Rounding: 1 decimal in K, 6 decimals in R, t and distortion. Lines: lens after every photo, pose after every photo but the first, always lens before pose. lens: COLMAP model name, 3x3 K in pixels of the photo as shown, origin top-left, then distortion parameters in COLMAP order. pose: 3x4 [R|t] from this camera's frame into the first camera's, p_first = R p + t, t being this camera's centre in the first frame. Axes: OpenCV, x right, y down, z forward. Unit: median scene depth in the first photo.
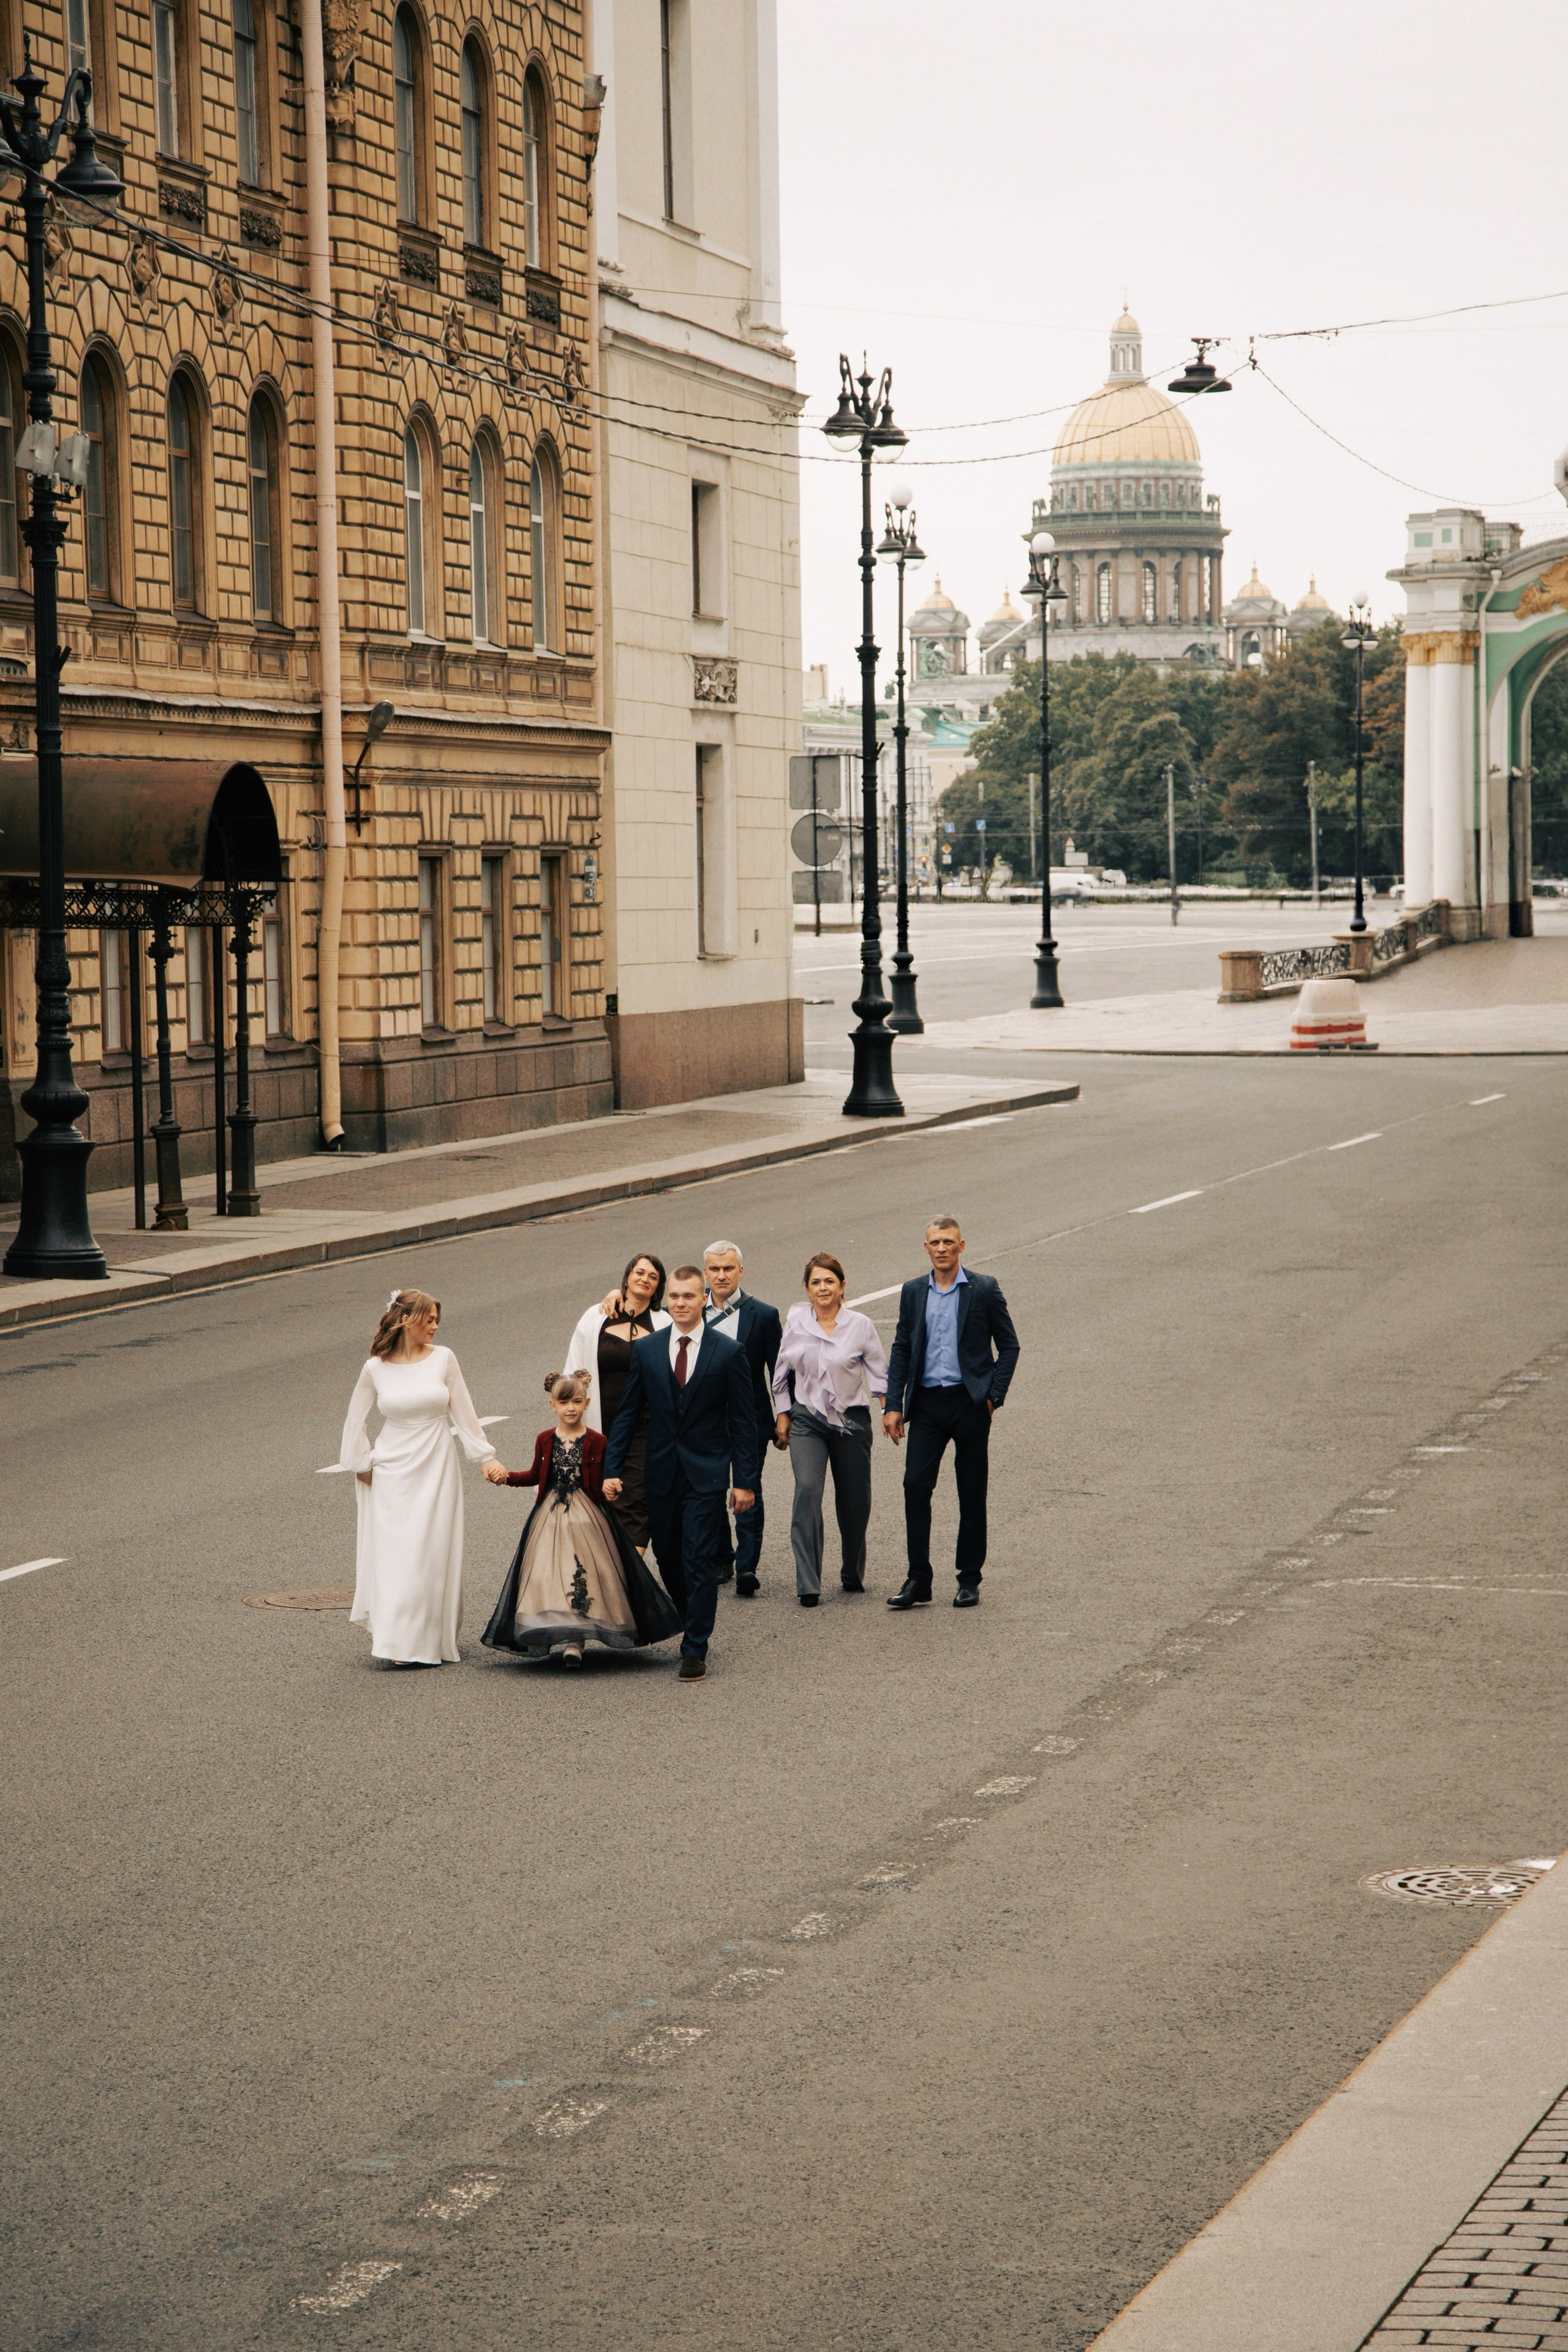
lens RADIAL K [[5860.1, 0, 787.2], [0, 5860.1, 1221.5], [0, 0, 1]] dist [0.446923, 0.175757]
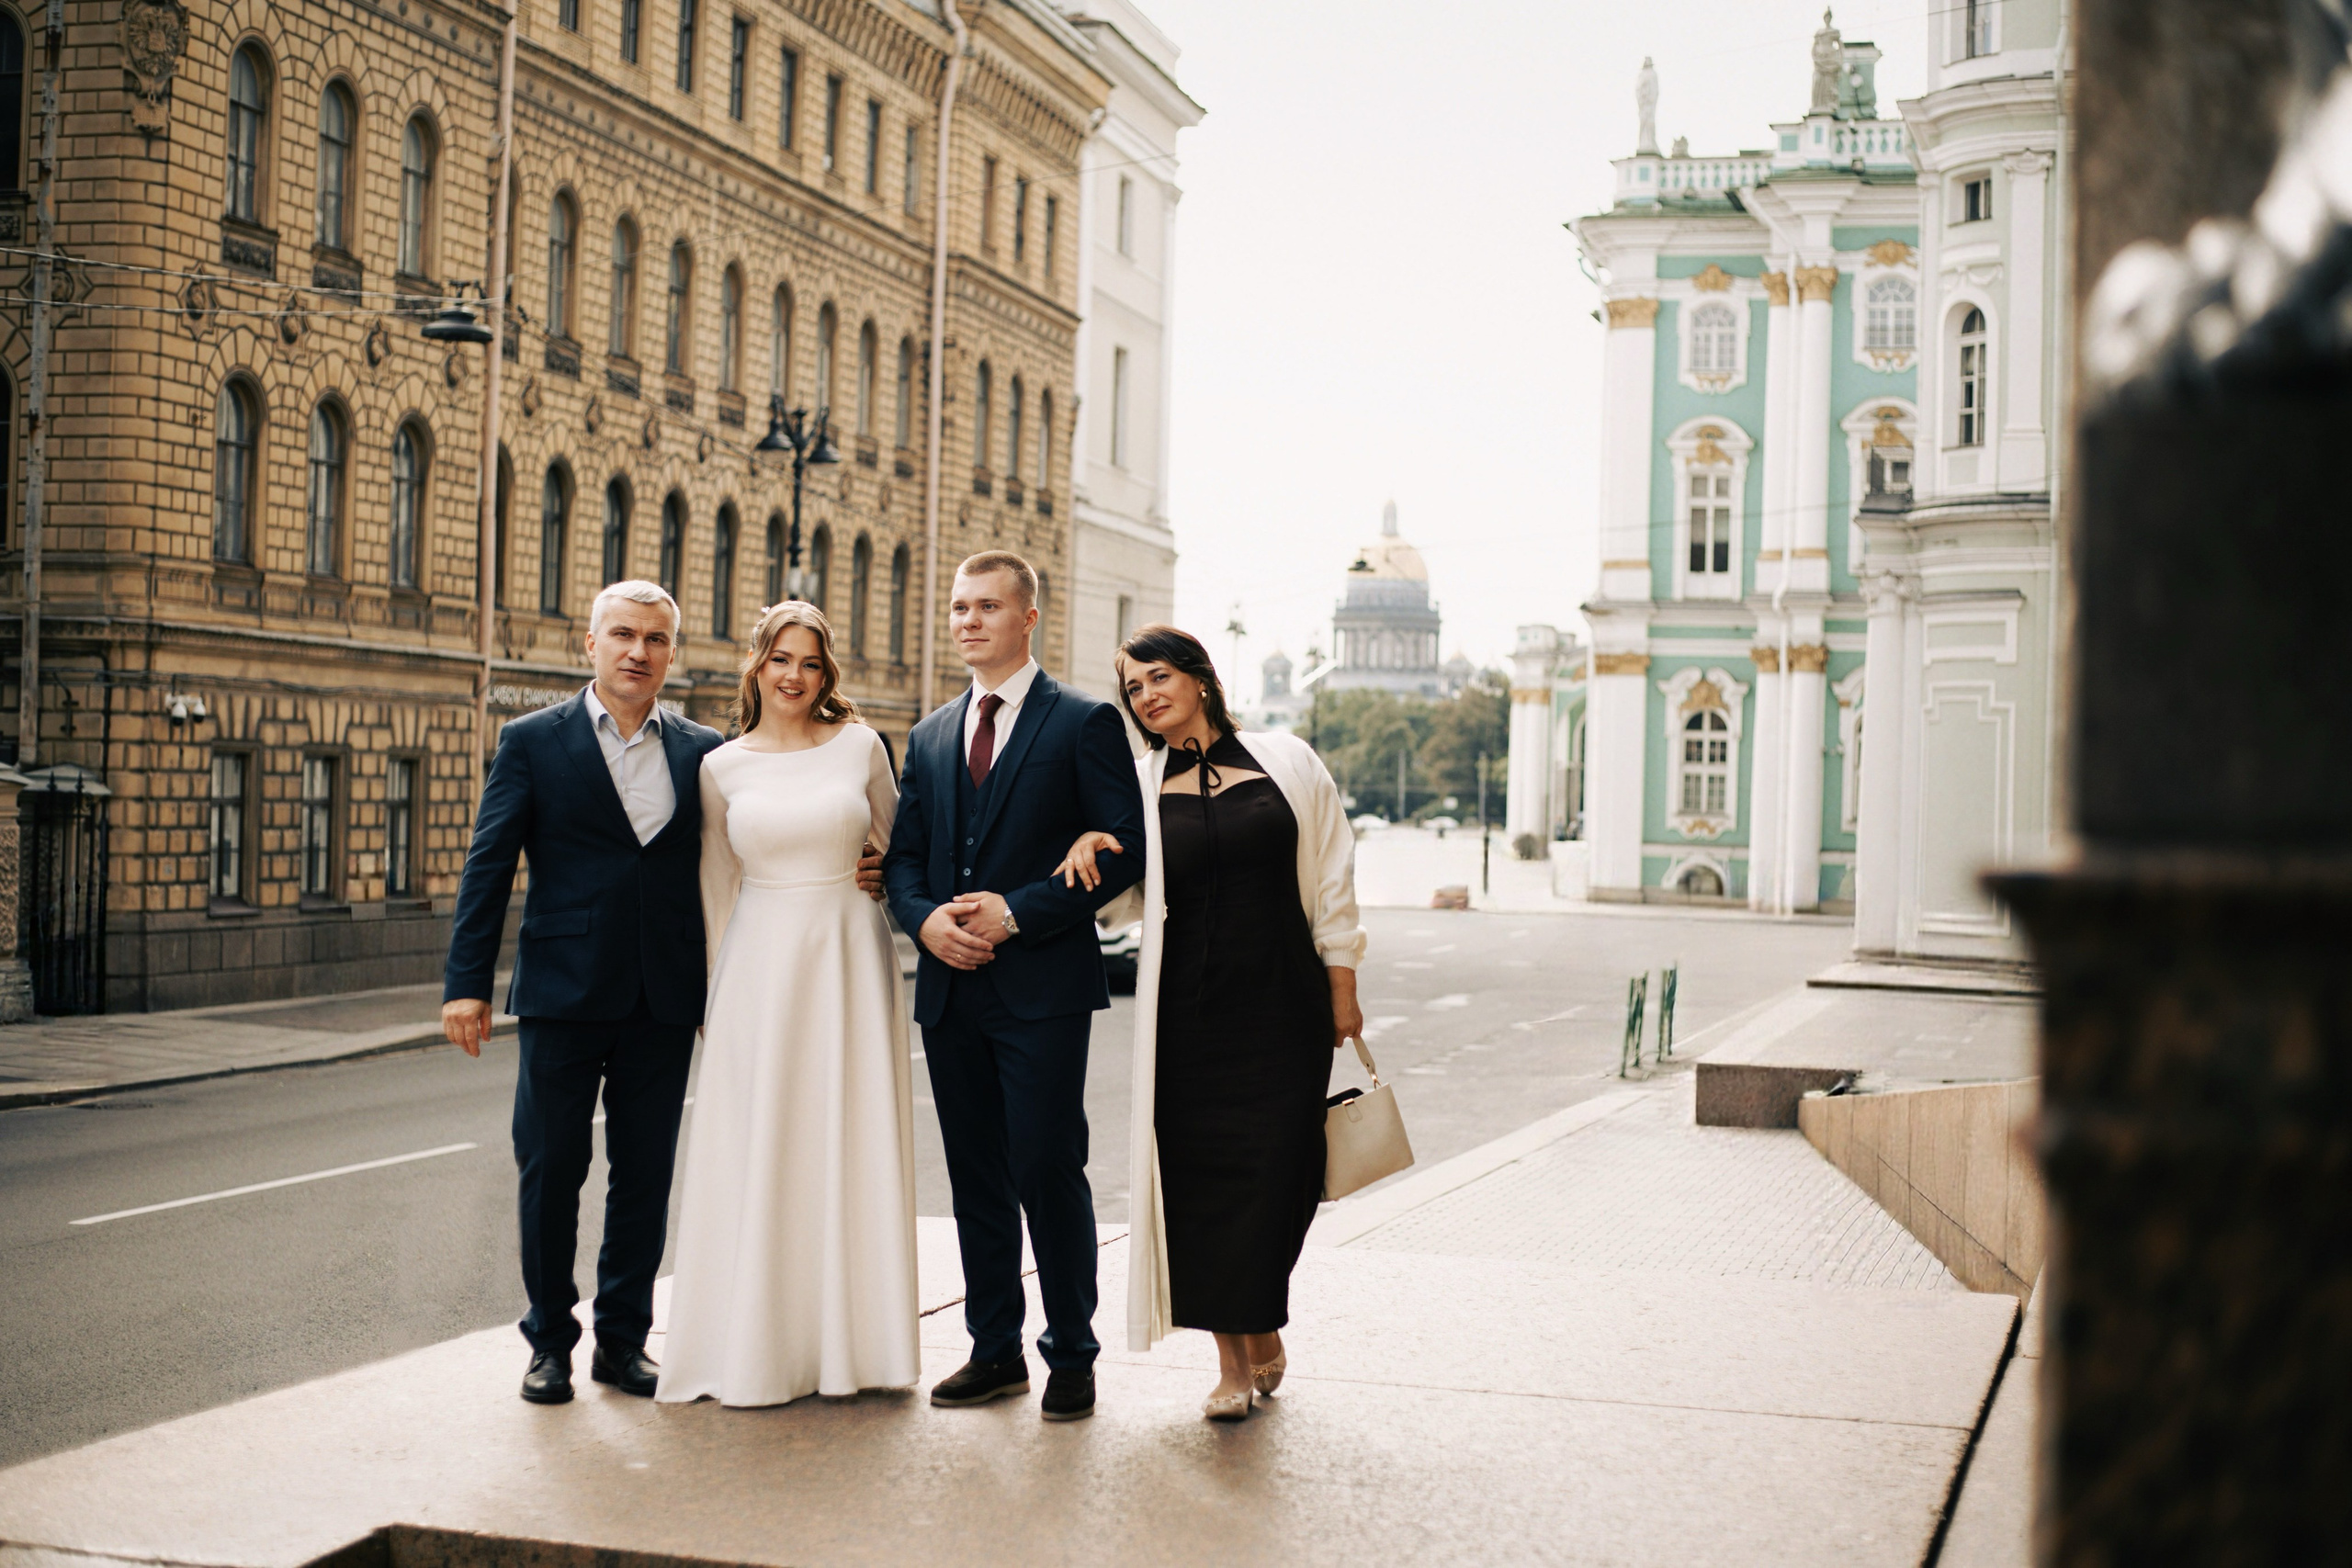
lens RADIAL K [[3428.3, 0, 1170.7], [0, 3428.3, 795.2], [0, 0, 1]] dist [-0.093844, -0.104447]
pose [[0.999083, 0.042547, -0.004706, 0.010967], [-0.042756, 0.997189, -0.061525, 0.009312], [0.002075, 0.061670, 0.998094, -0.138091]]
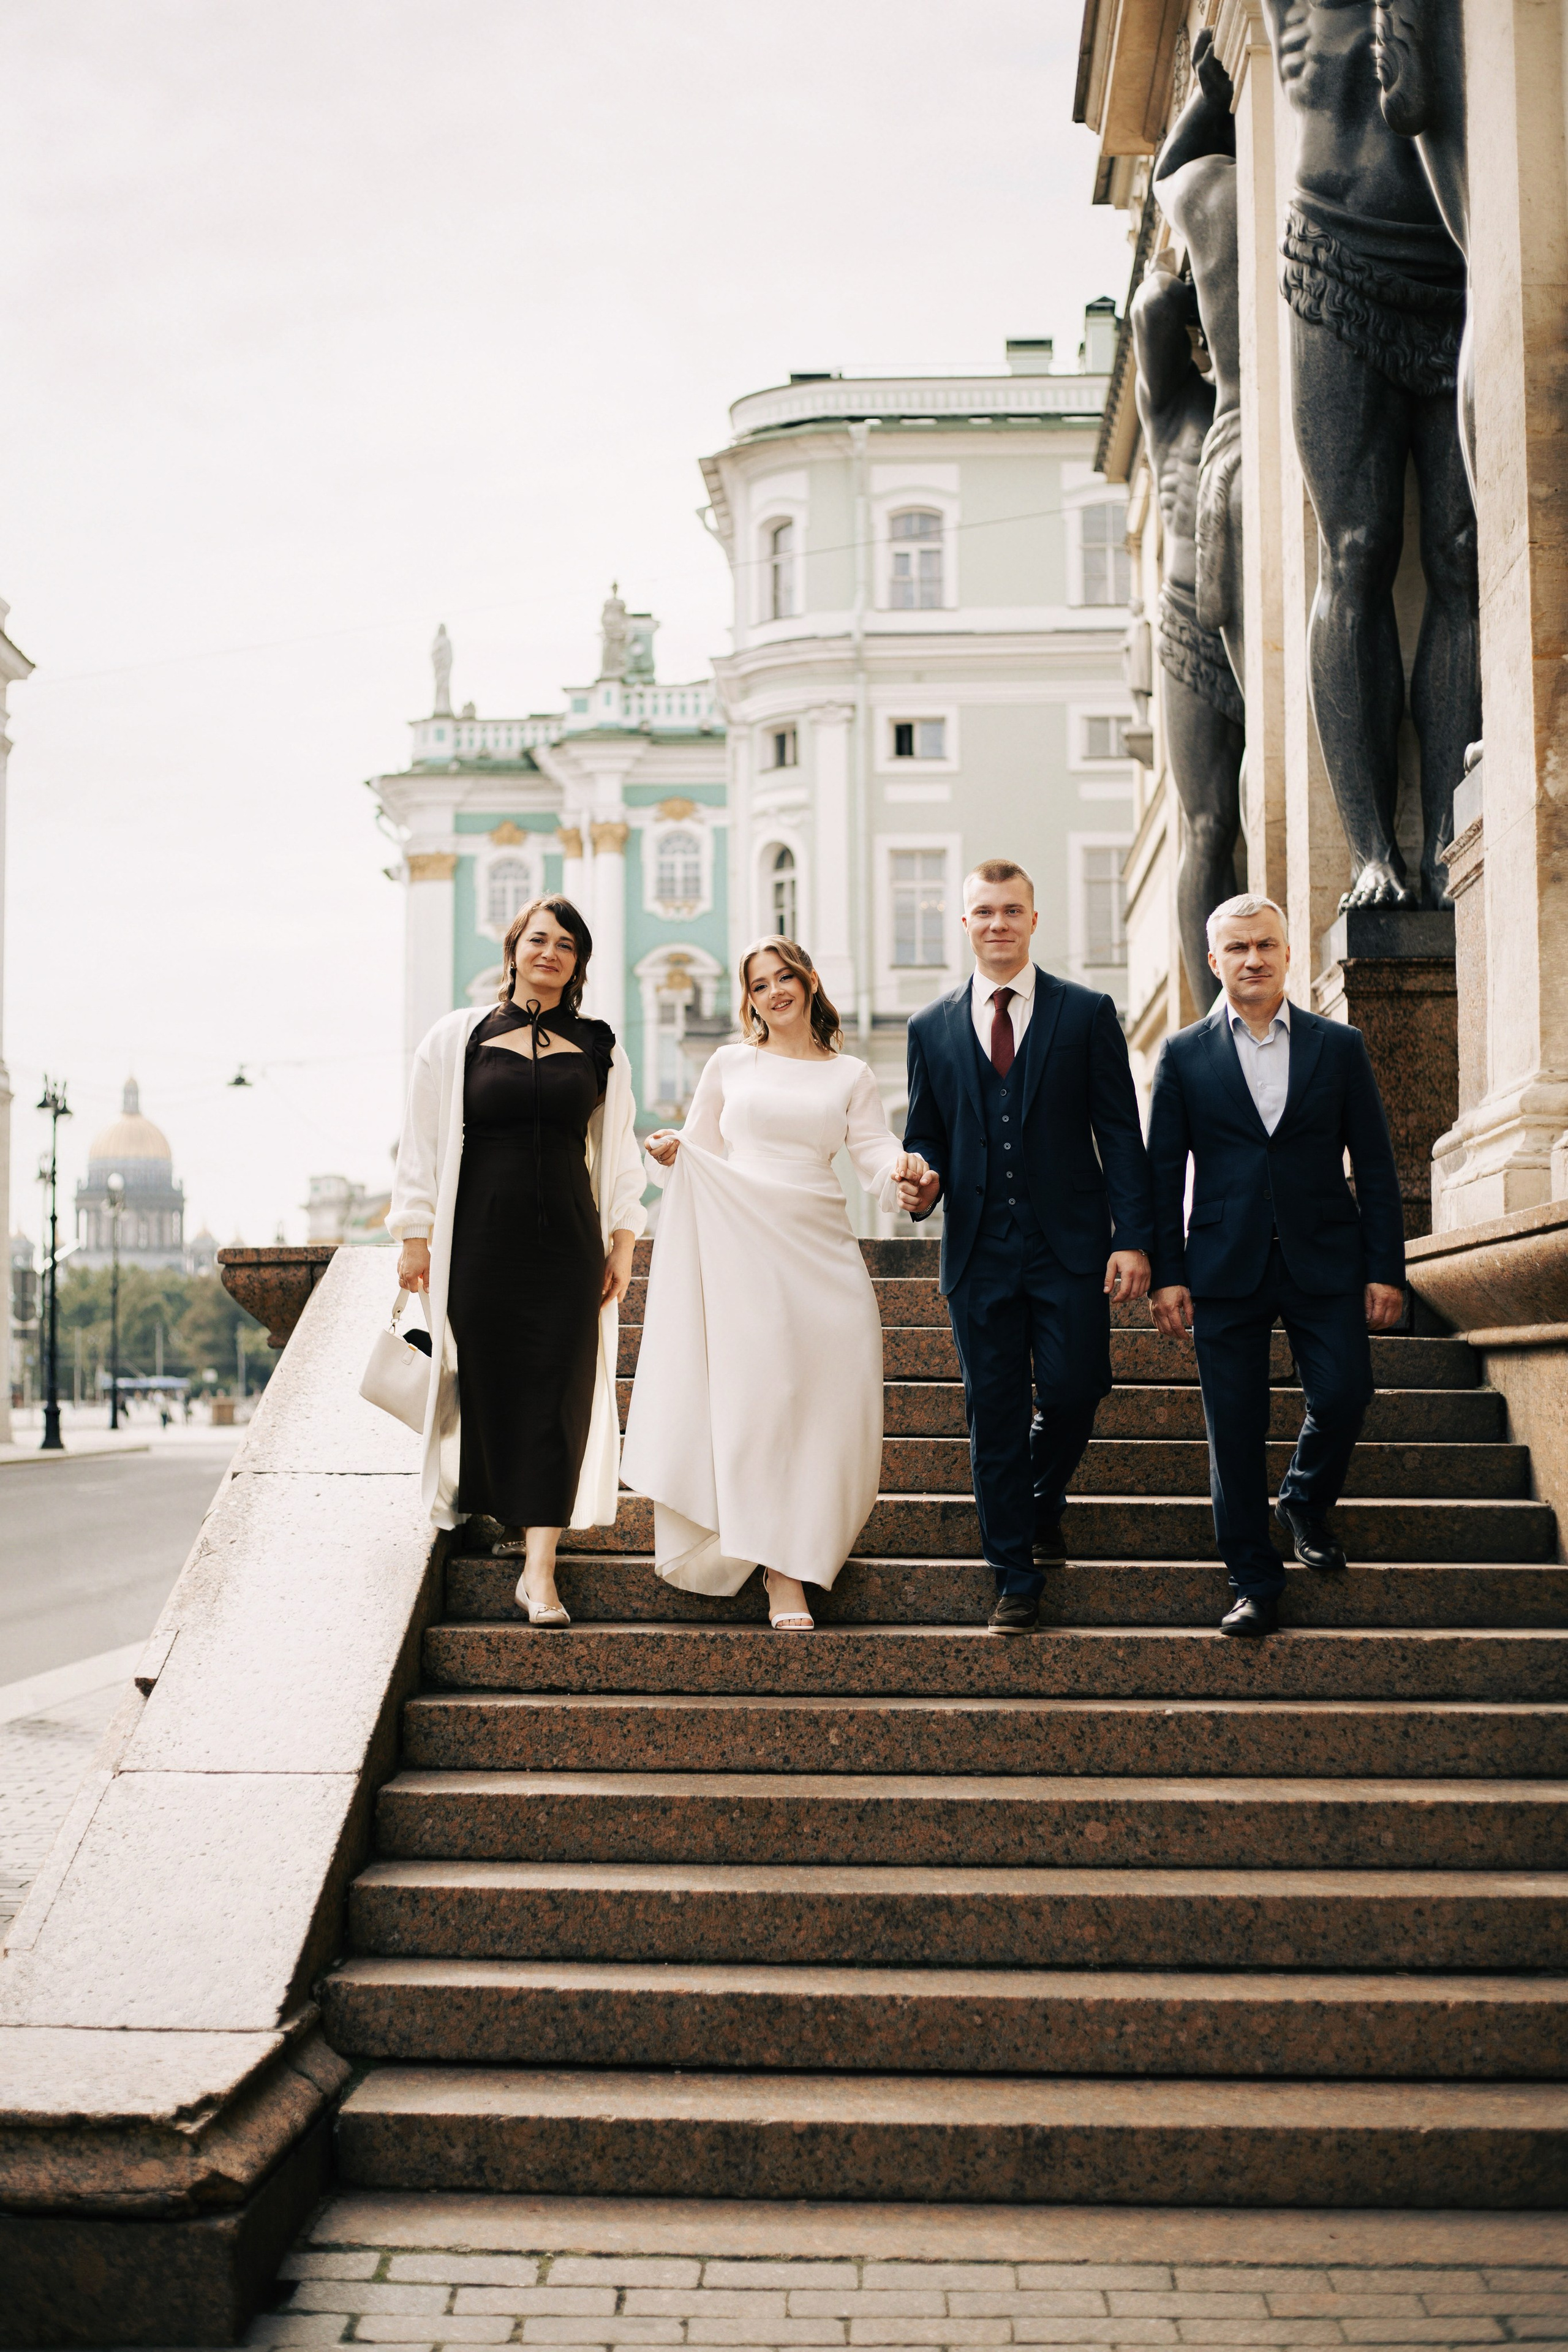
lens RADIAL K [[3428.6, 0, 743.3], [0, 3428.6, 1147.2], [0, 0, 1]] dist [-0.093844, -0.104447]
pose [[0.972097, 0.028081, 0.232891, -0.034236], [0.003066, 0.991203, -0.132312, 0.038501], [-0.234558, 0.129334, 0.963460, -0.196082]]
